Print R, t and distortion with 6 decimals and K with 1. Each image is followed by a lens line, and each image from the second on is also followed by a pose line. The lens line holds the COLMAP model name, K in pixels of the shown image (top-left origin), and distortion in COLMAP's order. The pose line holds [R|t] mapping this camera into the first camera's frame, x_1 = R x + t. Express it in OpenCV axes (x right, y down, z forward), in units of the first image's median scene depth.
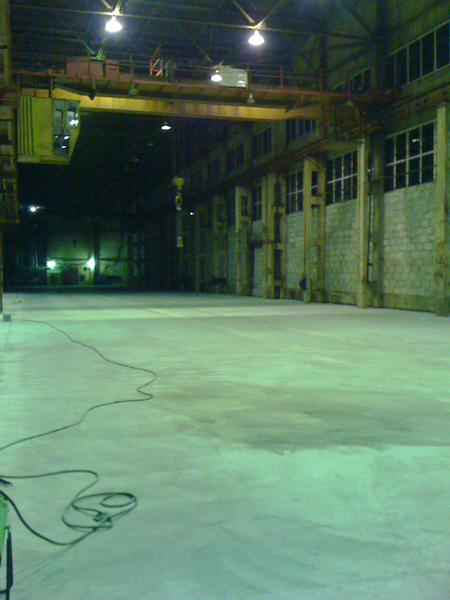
lens RADIAL K [[646.7, 0, 210.2], [0, 646.7, 287.4], [0, 0, 1]] dist [0.174513, -0.646359]
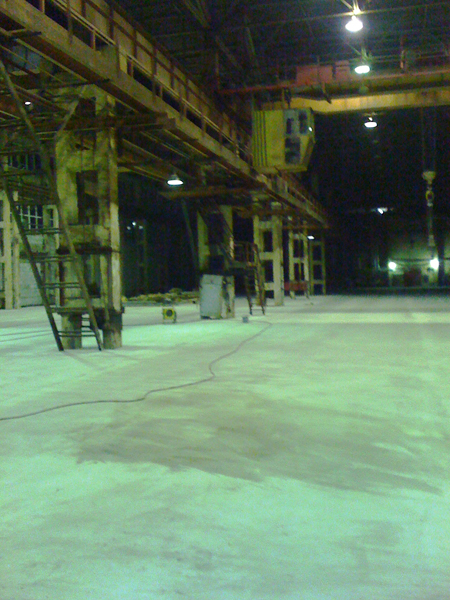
lens RADIAL K [[646.7, 0, 210.2], [0, 646.7, 287.4], [0, 0, 1]] dist [0.174513, -0.646359]
pose [[0.854283, -0.009800, -0.519716, 0.120913], [0.008802, 0.999952, -0.004388, -0.002183], [0.519734, -0.000826, 0.854328, 0.034073]]
